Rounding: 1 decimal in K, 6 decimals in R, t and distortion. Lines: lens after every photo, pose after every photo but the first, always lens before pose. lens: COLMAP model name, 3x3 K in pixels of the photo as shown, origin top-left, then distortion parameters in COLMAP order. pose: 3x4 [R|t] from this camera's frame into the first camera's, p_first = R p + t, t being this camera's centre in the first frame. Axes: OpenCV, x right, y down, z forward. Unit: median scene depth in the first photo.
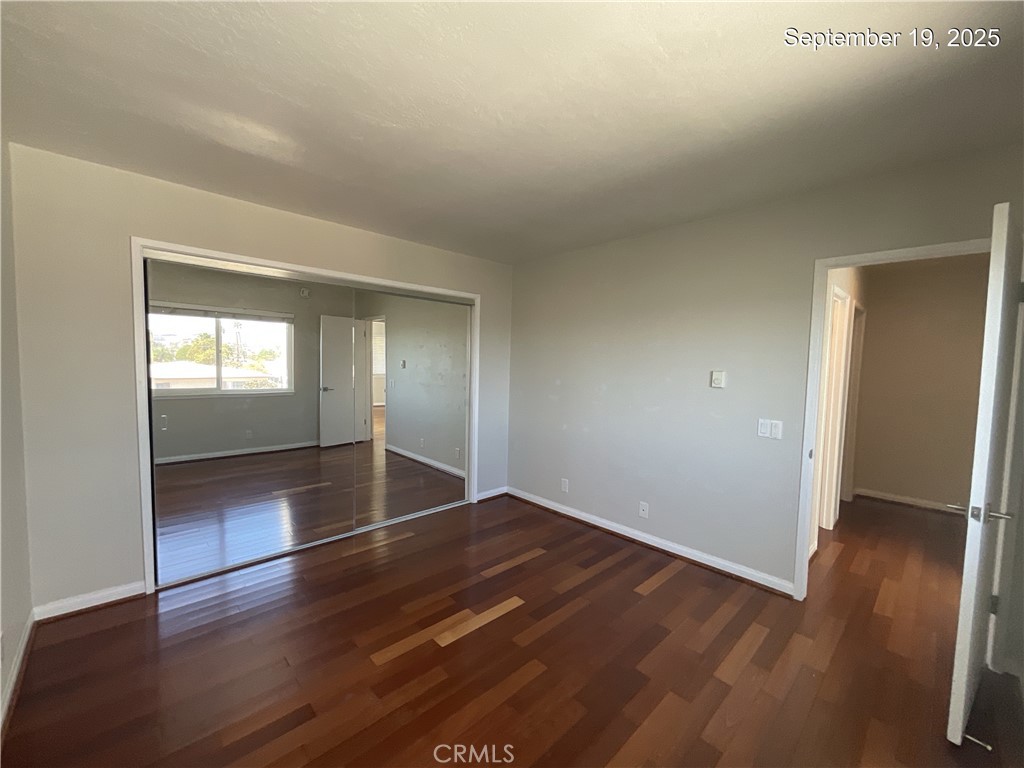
lens RADIAL K [[418.0, 0, 515.1], [0, 418.0, 385.5], [0, 0, 1]] dist [0.001942, -0.000420]
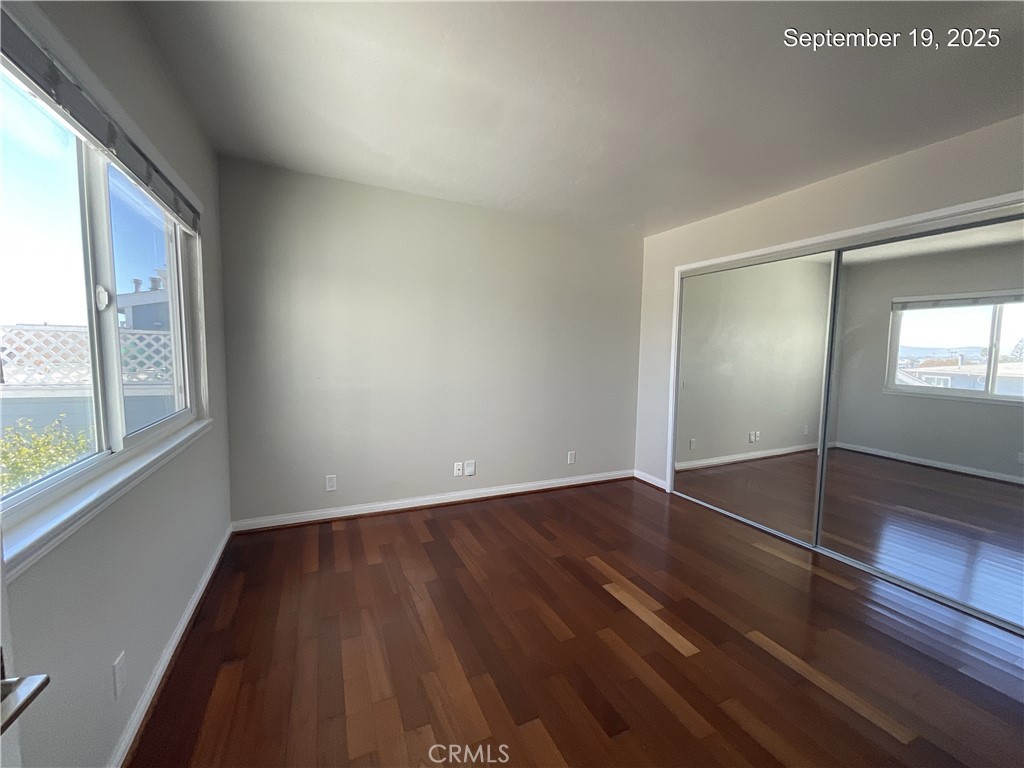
lens RADIAL K [[418.0, 0, 515.1], [0, 418.0, 385.5], [0, 0, 1]] dist [0.001942, -0.000420]
pose [[-0.325320, 0.049321, -0.944317, 0.366303], [-0.080473, 0.993572, 0.079617, 0.003892], [0.942173, 0.101893, -0.319260, 0.414542]]
